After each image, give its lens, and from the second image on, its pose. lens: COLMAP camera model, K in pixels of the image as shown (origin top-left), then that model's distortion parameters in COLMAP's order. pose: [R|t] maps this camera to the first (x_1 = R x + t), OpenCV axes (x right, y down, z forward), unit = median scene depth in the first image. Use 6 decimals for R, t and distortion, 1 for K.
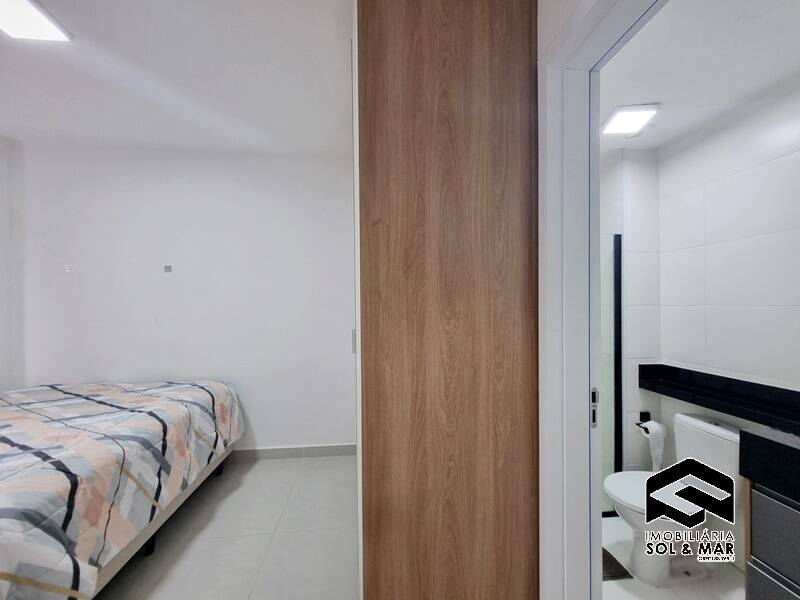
lens RADIAL K [[325.6, 0, 401.6], [0, 325.6, 304.5], [0, 0, 1]] dist [0.008549, -0.004365]
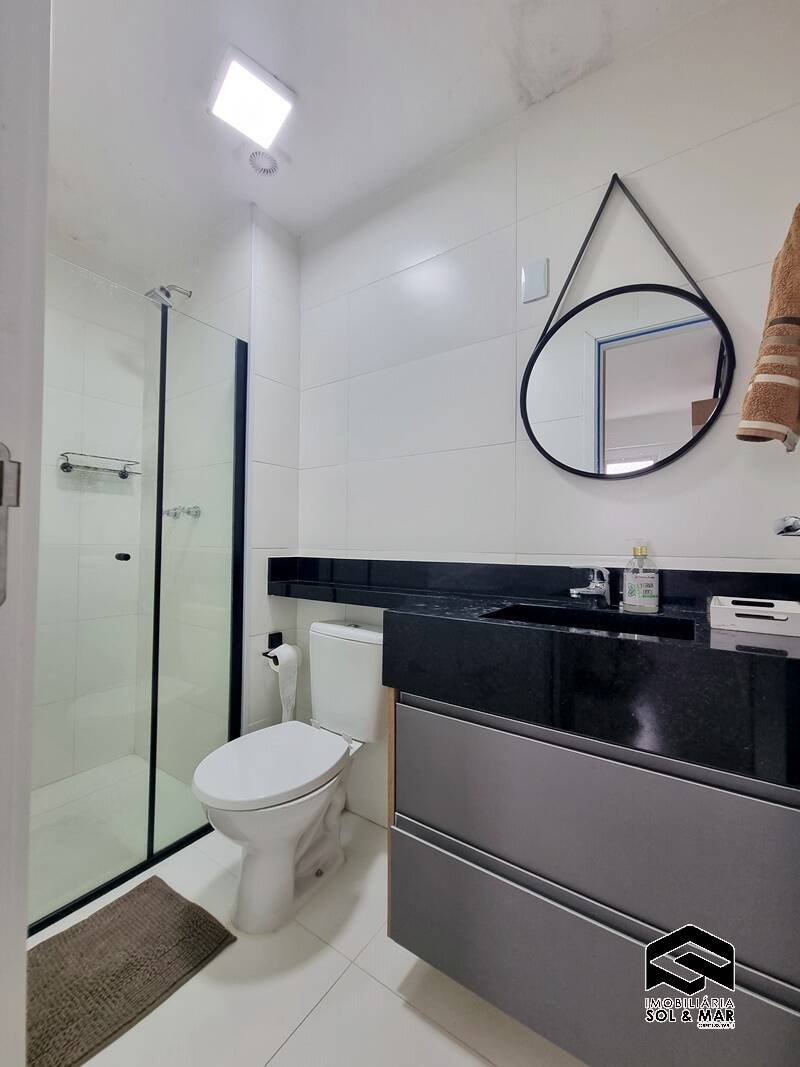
lens RADIAL K [[418.3, 0, 400.0], [0, 418.3, 533.5], [0, 0, 1]] dist [-0.001426, -0.000005]
pose [[0.647946, 0.034667, 0.760897, 0.332716], [-0.011910, 0.999303, -0.035387, 0.195872], [-0.761594, 0.013867, 0.647907, 0.344079]]
